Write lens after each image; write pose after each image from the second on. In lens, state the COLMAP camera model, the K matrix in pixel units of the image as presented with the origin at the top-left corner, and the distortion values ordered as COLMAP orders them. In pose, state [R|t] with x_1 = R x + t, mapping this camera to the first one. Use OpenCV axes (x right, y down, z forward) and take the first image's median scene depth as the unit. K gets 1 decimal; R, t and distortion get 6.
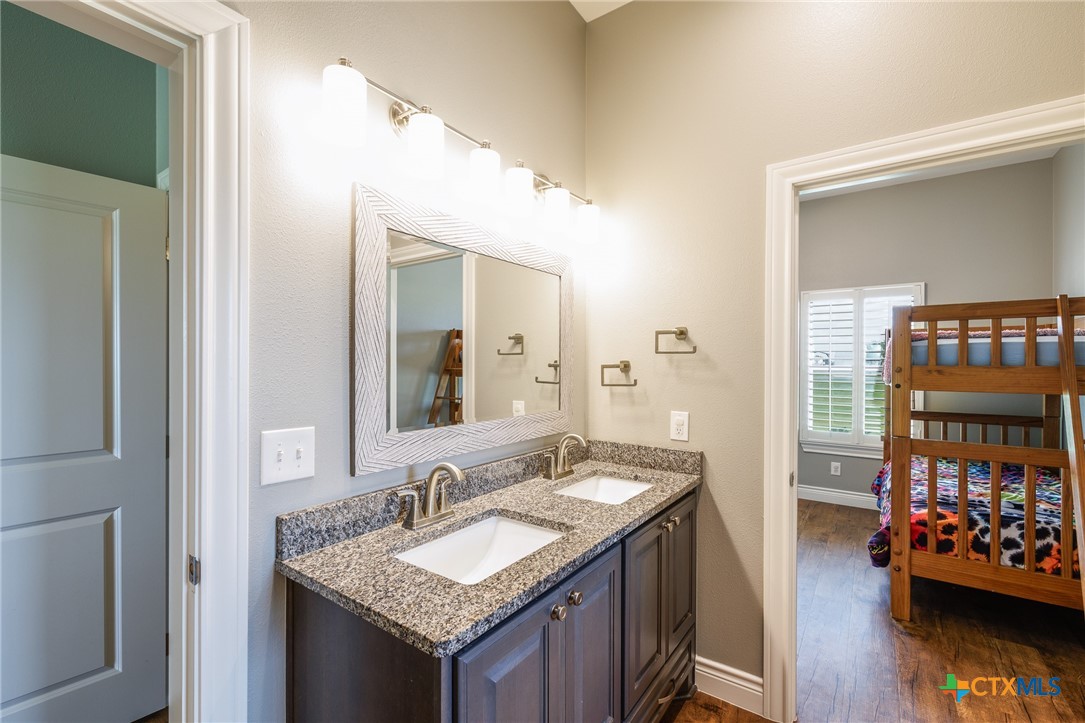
lens RADIAL K [[468.8, 0, 538.6], [0, 468.8, 364.6], [0, 0, 1]] dist [0.000227, 0.000211]
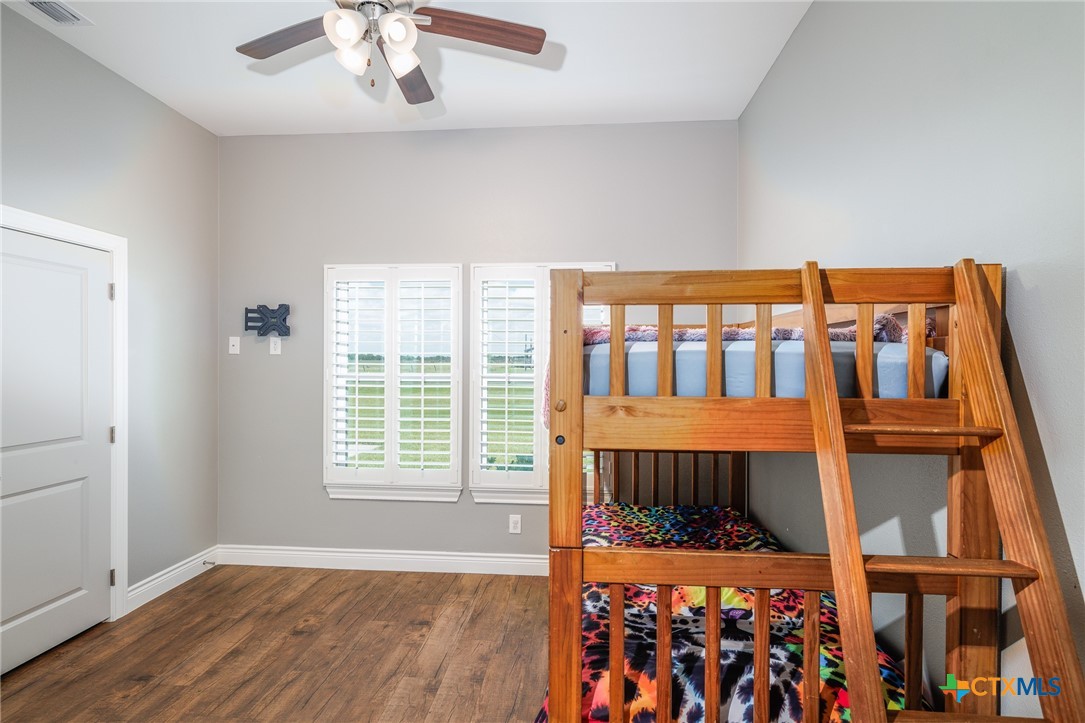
lens RADIAL K [[532.3, 0, 542.5], [0, 532.3, 361.5], [0, 0, 1]] dist [-0.001452, -0.000051]
pose [[0.857375, -0.001196, 0.514691, 0.492283], [0.000260, 0.999998, 0.001891, -0.034659], [-0.514692, -0.001488, 0.857374, 0.570460]]
